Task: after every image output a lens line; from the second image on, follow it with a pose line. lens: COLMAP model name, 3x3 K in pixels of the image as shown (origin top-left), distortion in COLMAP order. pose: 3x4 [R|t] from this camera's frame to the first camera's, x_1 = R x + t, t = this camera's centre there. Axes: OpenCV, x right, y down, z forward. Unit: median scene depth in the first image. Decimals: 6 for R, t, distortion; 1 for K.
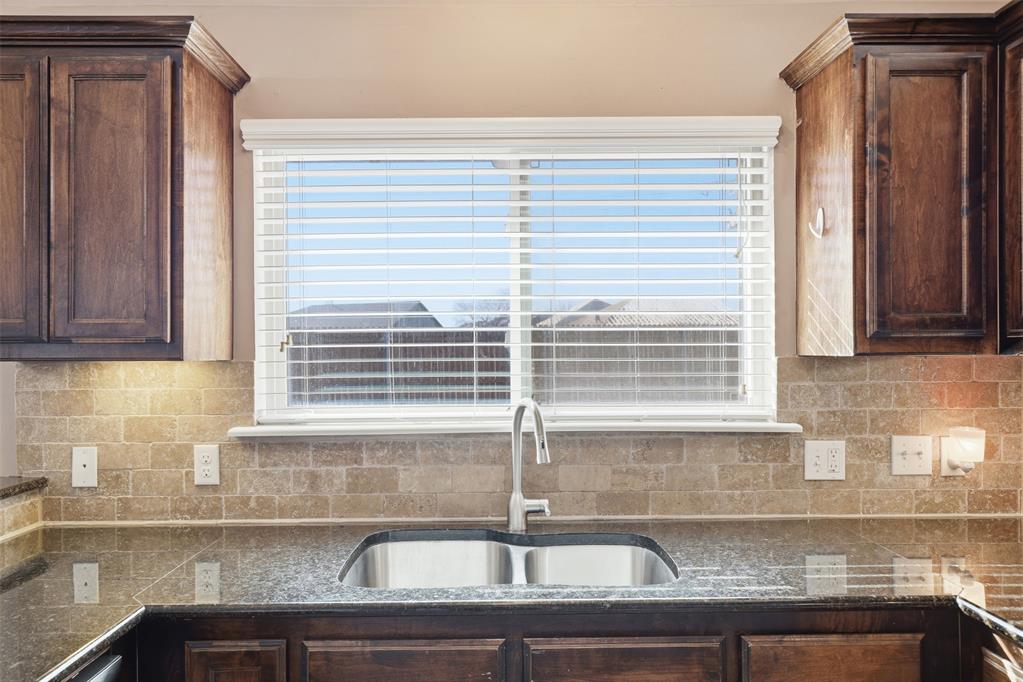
lens RADIAL K [[674.5, 0, 504.9], [0, 674.5, 349.3], [0, 0, 1]] dist [-0.000721, 0.002689]
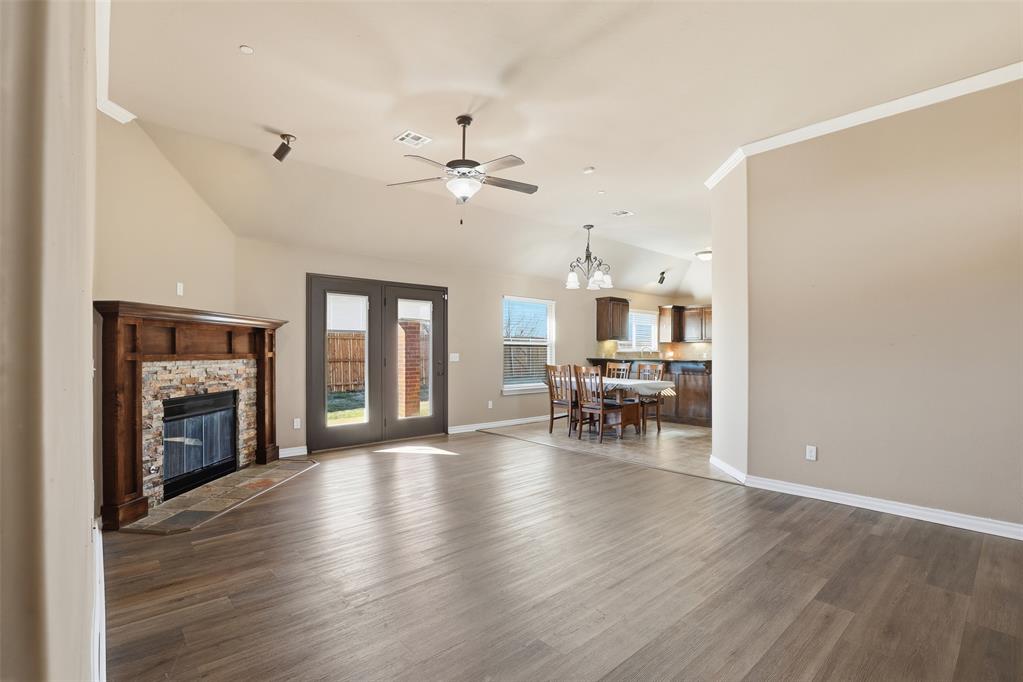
lens RADIAL K [[473.3, 0, 509.8], [0, 473.3, 348.6], [0, 0, 1]] dist [-0.029680, 0.000749]
pose [[0.751347, 0.014112, 0.659757, -4.498483], [-0.005011, 0.999865, -0.015680, 0.177307], [-0.659888, 0.008475, 0.751316, -1.977308]]
